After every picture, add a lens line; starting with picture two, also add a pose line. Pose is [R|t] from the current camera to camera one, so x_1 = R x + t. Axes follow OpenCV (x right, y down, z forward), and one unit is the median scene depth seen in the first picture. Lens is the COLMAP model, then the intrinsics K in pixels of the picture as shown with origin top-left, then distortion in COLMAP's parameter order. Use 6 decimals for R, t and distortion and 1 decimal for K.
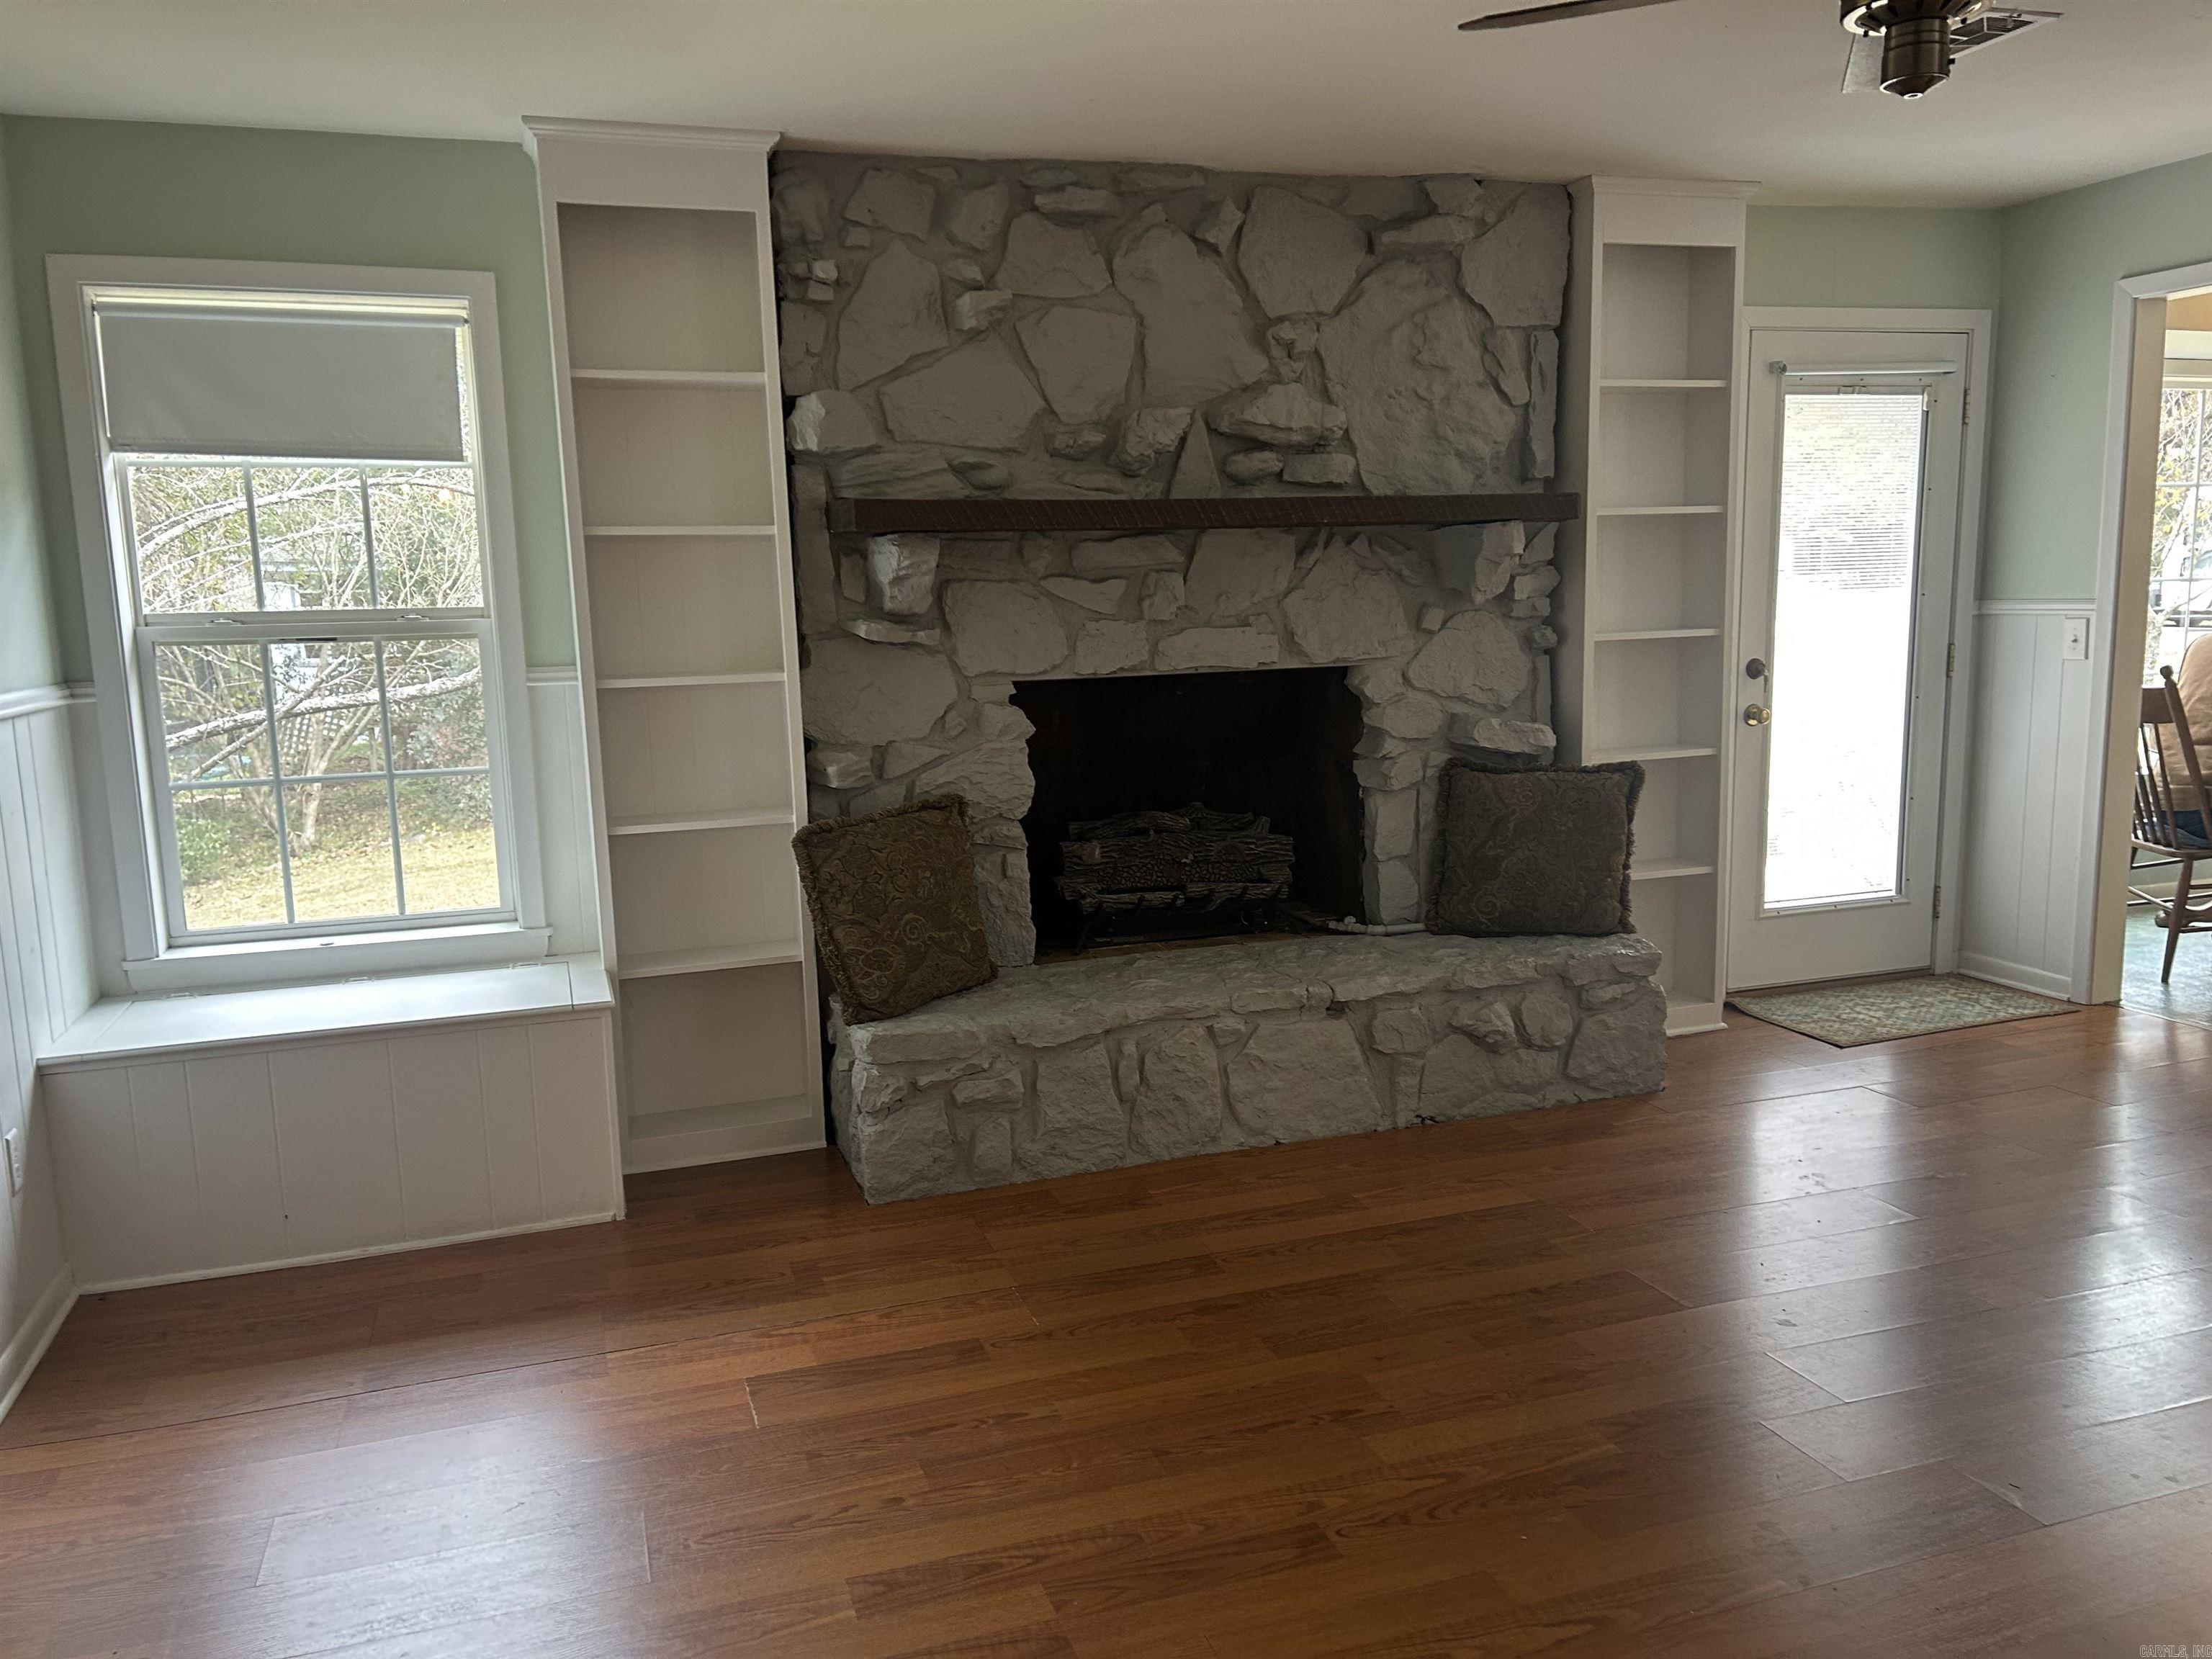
lens RADIAL K [[1672.8, 0, 1104.3], [0, 1672.8, 864.1], [0, 0, 1]] dist [0.100053, -0.106271]
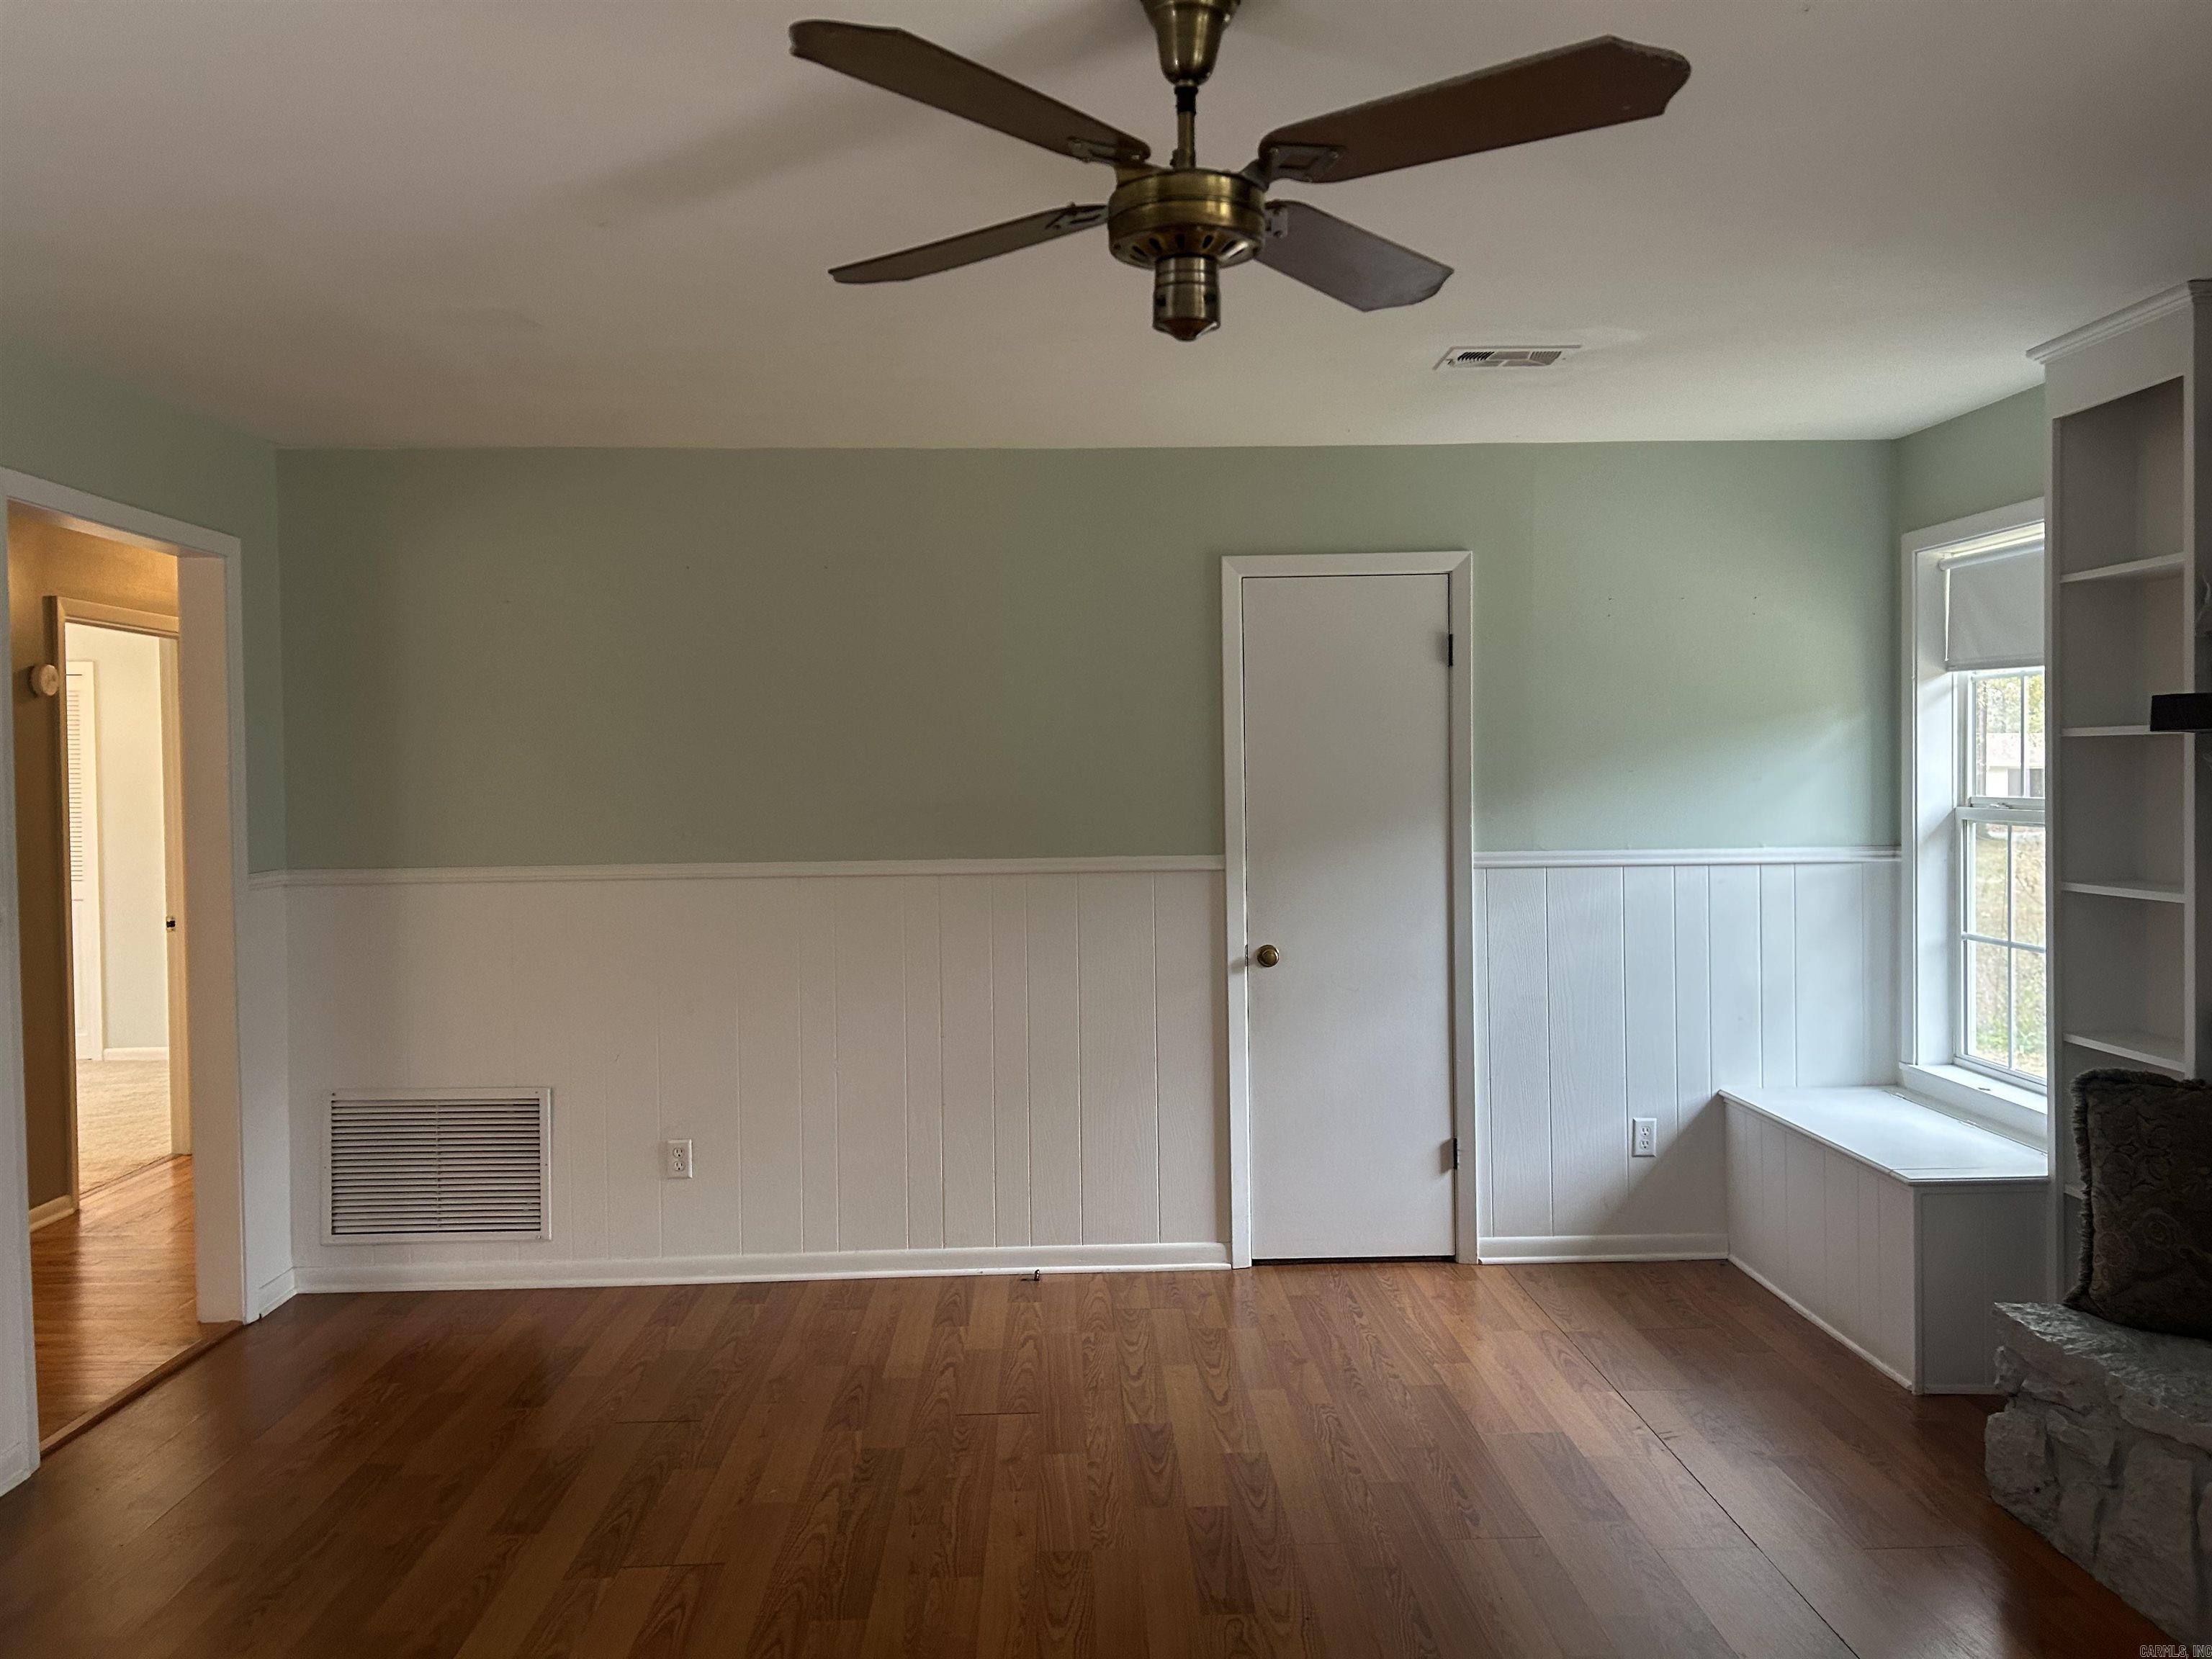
lens RADIAL K [[1741.0, 0, 1097.3], [0, 1741.0, 821.5], [0, 0, 1]] dist [0.104220, -0.107571]
pose [[-0.321364, 0.051514, -0.945554, 0.771038], [-0.130522, 0.986579, 0.098109, -0.152904], [0.937918, 0.154944, -0.310327, 0.716107]]
